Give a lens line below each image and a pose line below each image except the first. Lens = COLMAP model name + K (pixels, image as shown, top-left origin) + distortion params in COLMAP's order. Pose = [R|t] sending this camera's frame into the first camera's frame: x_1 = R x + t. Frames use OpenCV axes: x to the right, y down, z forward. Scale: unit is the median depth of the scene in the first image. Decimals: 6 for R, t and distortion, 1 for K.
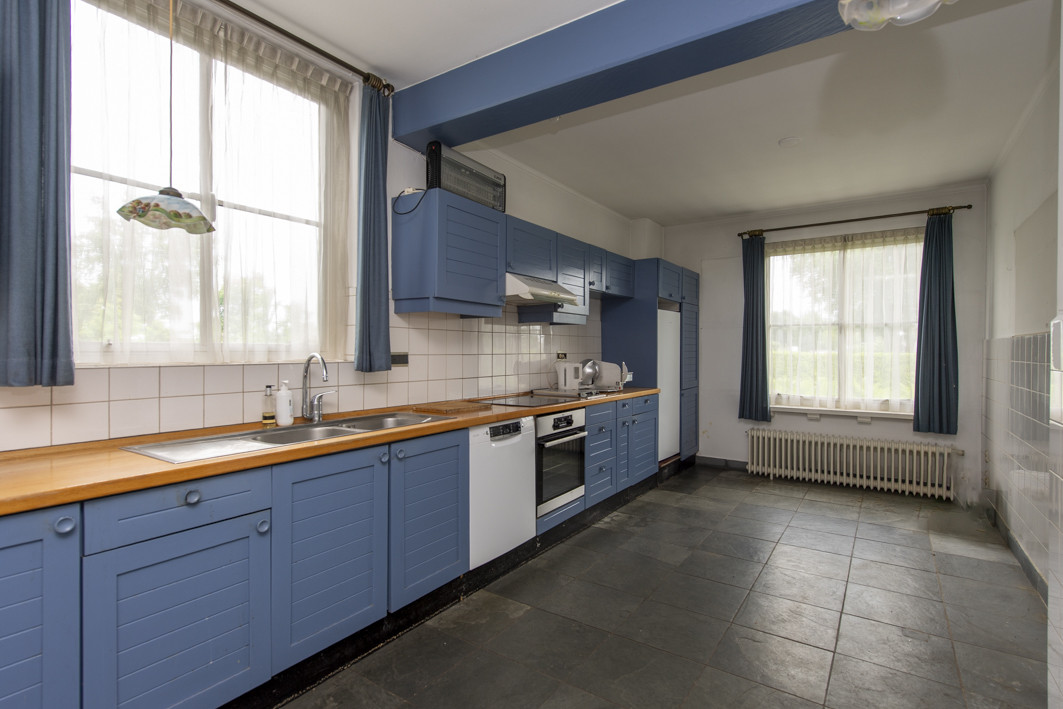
lens RADIAL K [[533.2, 0, 526.6], [0, 533.2, 352.0], [0, 0, 1]] dist [0.010749, -0.001003]
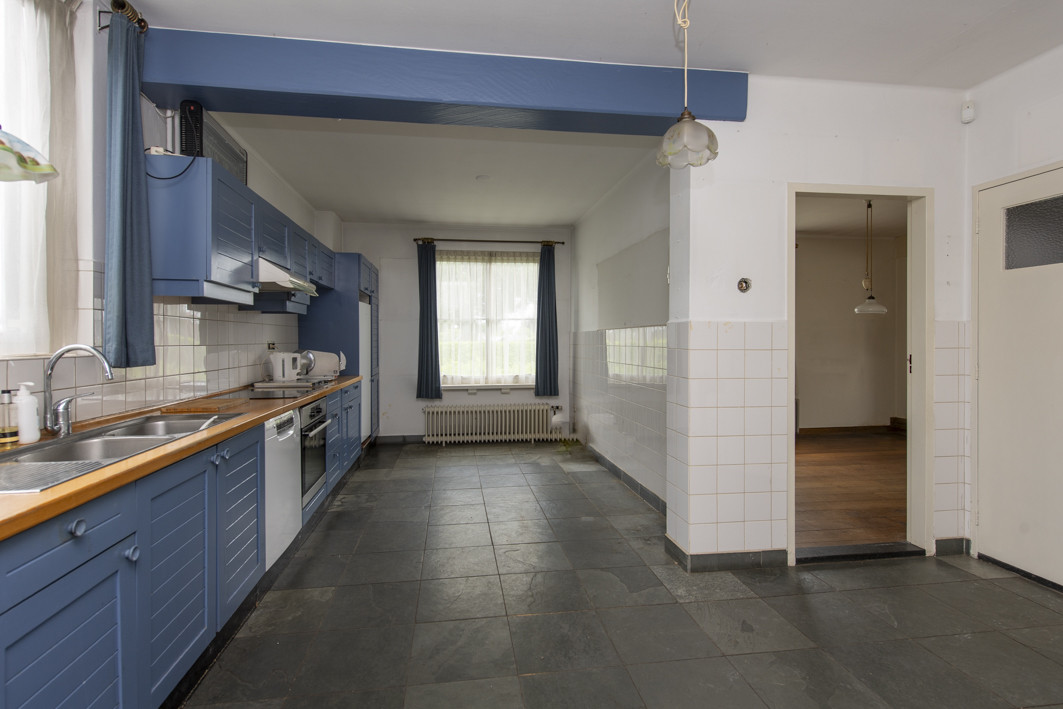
lens RADIAL K [[519.5, 0, 542.1], [0, 519.5, 342.5], [0, 0, 1]] dist [-0.000866, -0.000861]
pose [[0.720732, -0.008174, 0.693166, -0.229020], [0.007359, 0.999964, 0.004141, 0.000458], [-0.693175, 0.002116, 0.720766, -0.004128]]
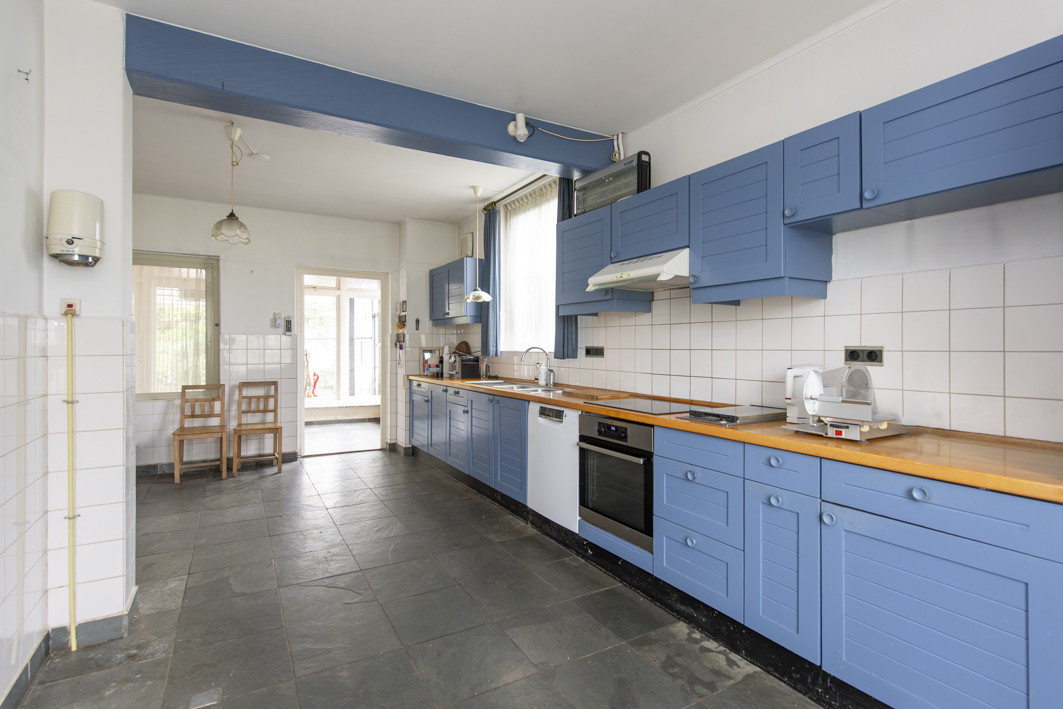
lens RADIAL K [[519.5, 0, 542.1], [0, 519.5, 342.5], [0, 0, 1]] dist [-0.000866, -0.000861]
pose [[-0.429449, -0.004385, -0.903081, 0.636731], [-0.001298, 0.999990, -0.004238, -0.002074], [0.903090, -0.000648, -0.429450, 0.947200]]
